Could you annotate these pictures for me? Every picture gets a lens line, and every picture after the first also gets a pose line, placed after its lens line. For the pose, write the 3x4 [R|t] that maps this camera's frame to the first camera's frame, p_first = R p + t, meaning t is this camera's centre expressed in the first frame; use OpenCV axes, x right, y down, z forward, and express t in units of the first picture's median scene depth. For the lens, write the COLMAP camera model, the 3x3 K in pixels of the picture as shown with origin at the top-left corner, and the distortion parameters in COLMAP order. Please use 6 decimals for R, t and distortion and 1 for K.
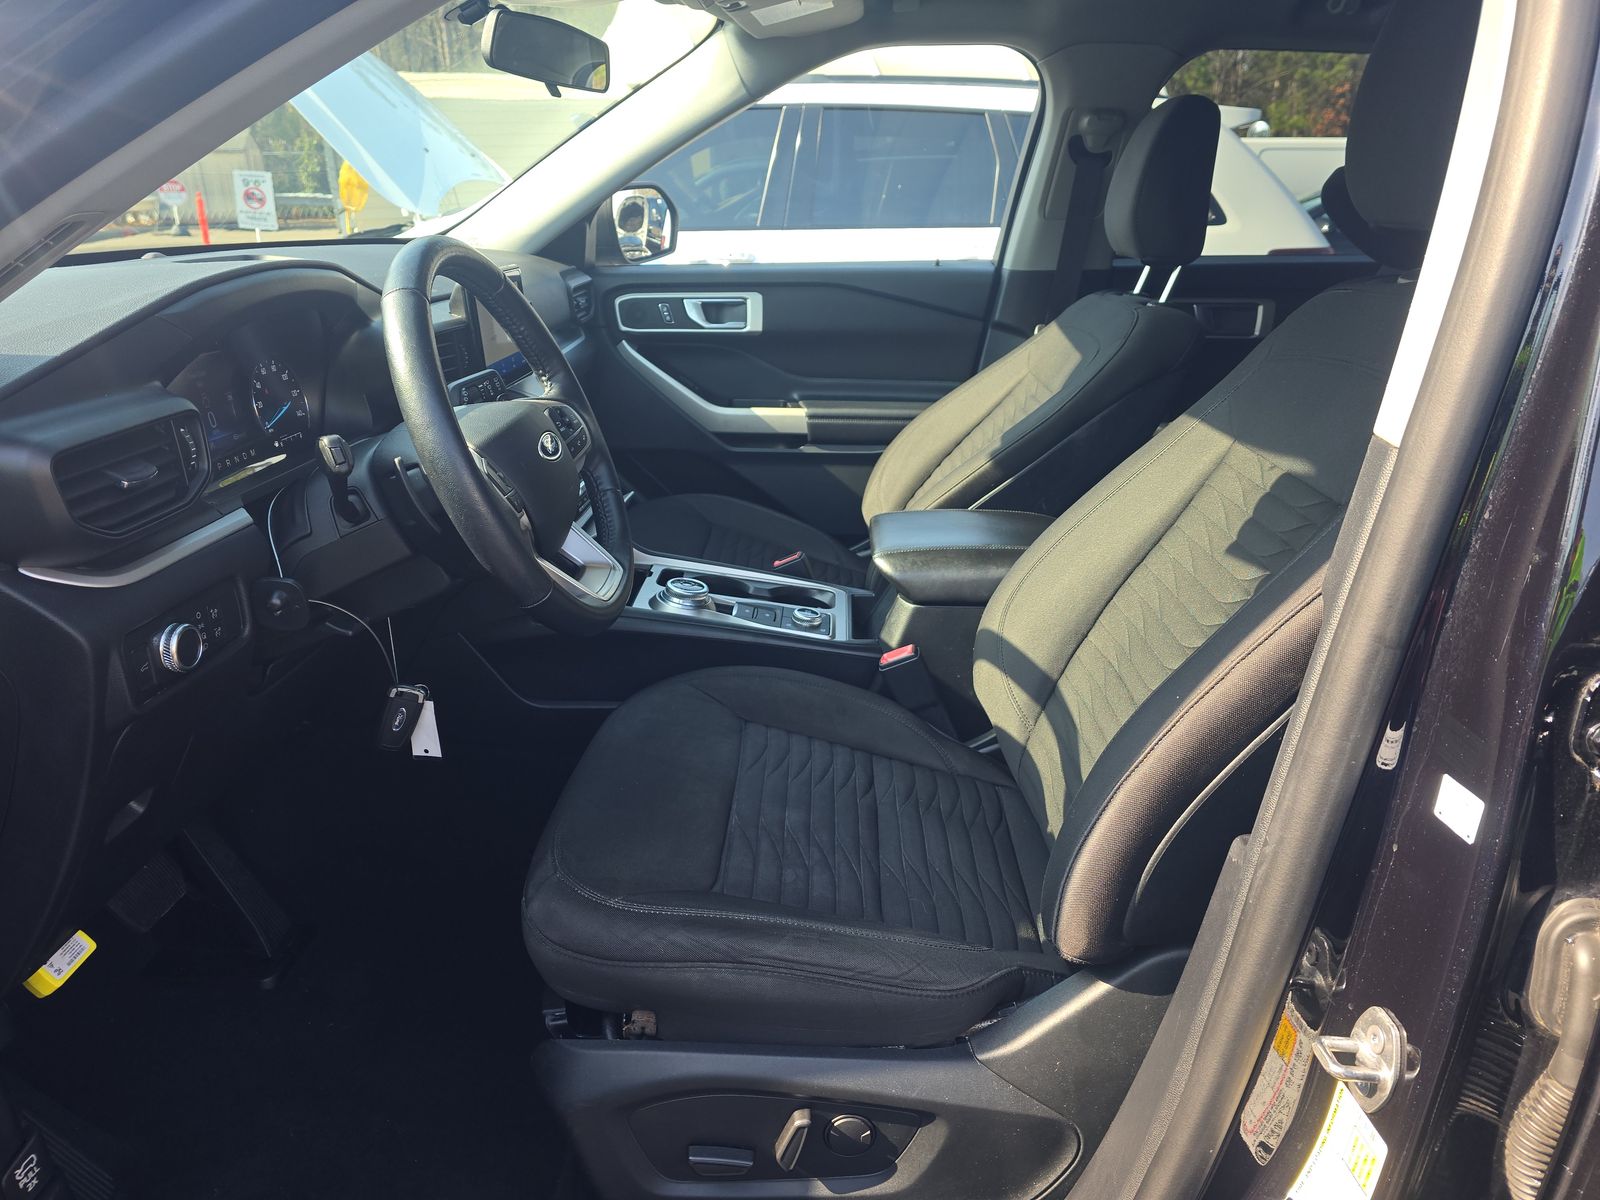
lens RADIAL K [[1078.7, 0, 800.0], [0, 1078.7, 600.0], [0, 0, 1]] dist [0.007327, 0.000631]
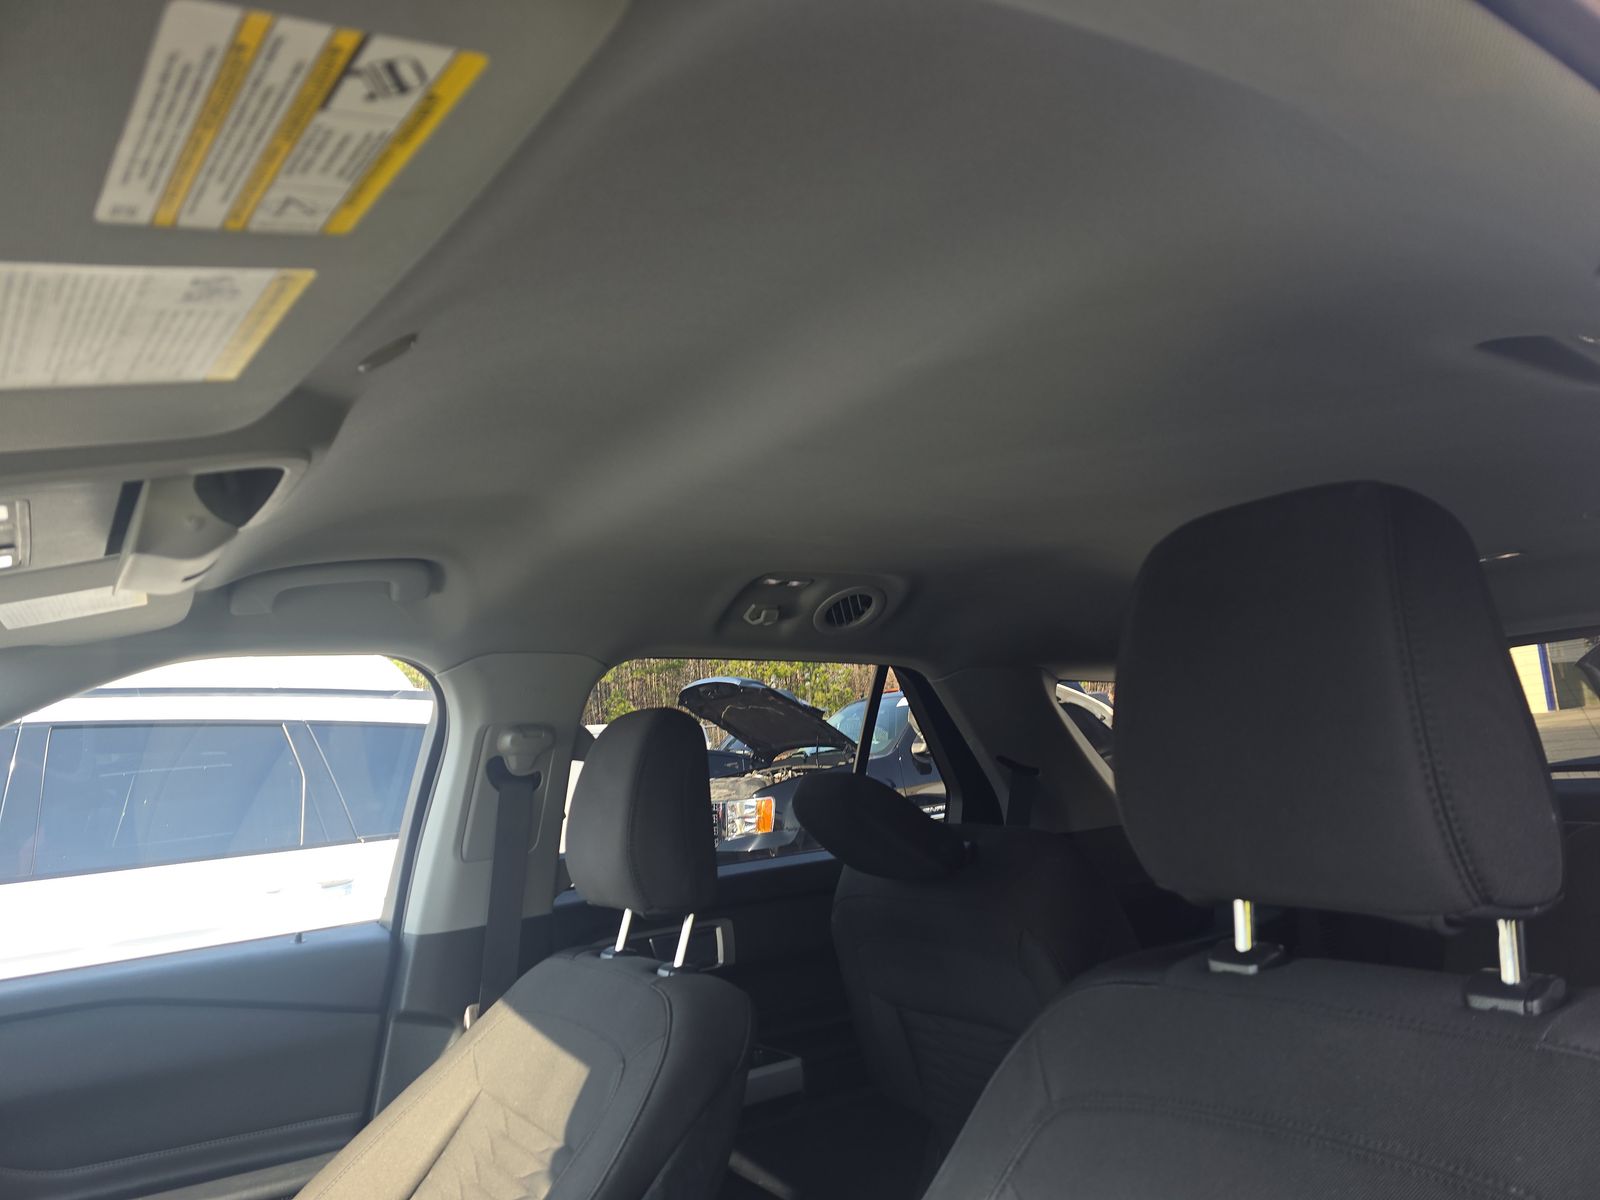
lens RADIAL K [[1078.7, 0, 800.0], [0, 1078.7, 600.0], [0, 0, 1]] dist [0.007327, 0.000631]
pose [[0.805295, 0.024972, 0.592348, -0.031740], [0.274578, 0.869795, -0.409956, -0.143413], [-0.525458, 0.492781, 0.693585, 0.277843]]
